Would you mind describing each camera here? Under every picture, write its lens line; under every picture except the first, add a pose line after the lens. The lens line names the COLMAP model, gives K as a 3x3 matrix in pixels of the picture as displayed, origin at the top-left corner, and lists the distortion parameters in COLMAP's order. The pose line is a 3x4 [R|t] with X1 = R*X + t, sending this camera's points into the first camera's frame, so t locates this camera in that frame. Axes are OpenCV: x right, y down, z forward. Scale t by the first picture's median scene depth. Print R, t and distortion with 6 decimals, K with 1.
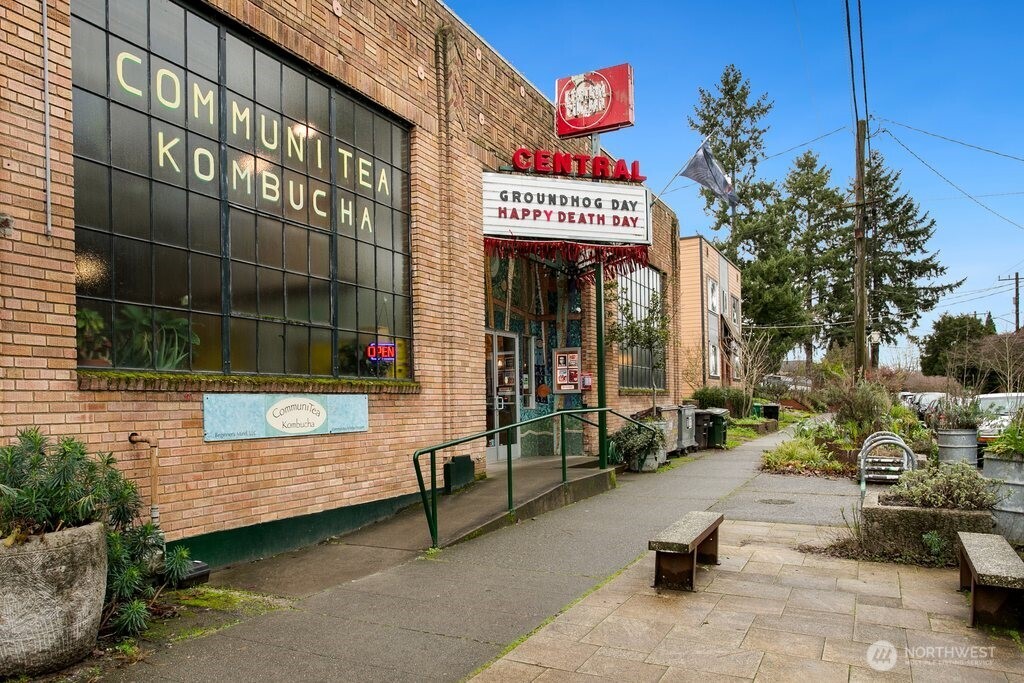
lens RADIAL K [[731.1, 0, 511.0], [0, 731.1, 343.0], [0, 0, 1]] dist [-0.010884, -0.001030]
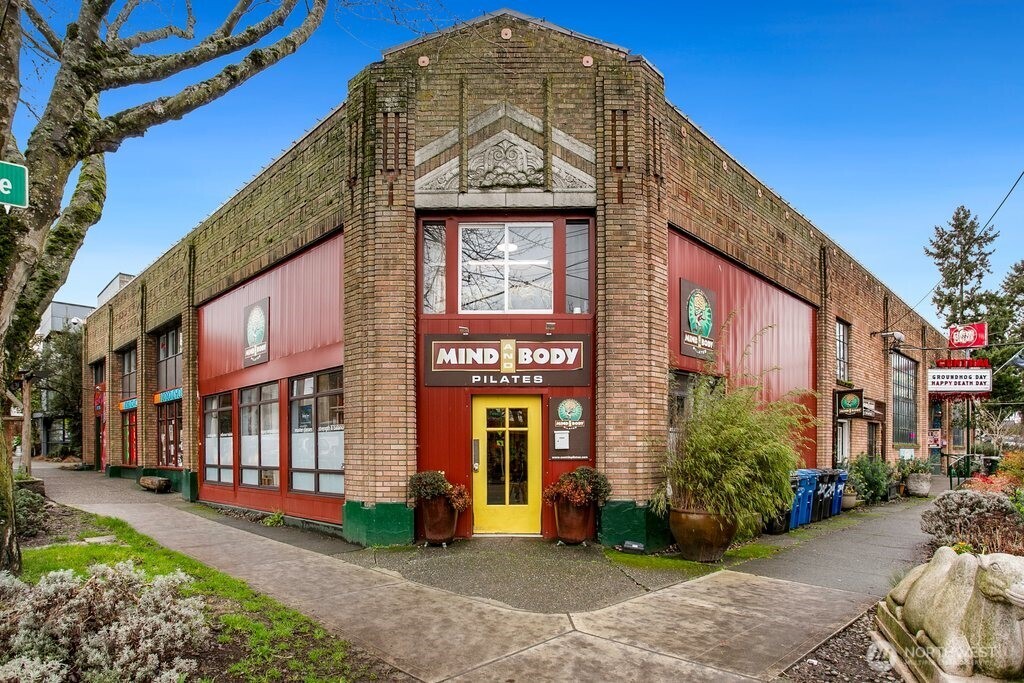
lens RADIAL K [[583.3, 0, 525.5], [0, 583.3, 411.3], [0, 0, 1]] dist [0.002354, 0.000686]
pose [[0.955939, 0.005607, -0.293513, -0.155993], [0.000372, 0.999794, 0.020310, -0.021801], [0.293567, -0.019524, 0.955739, -0.291949]]
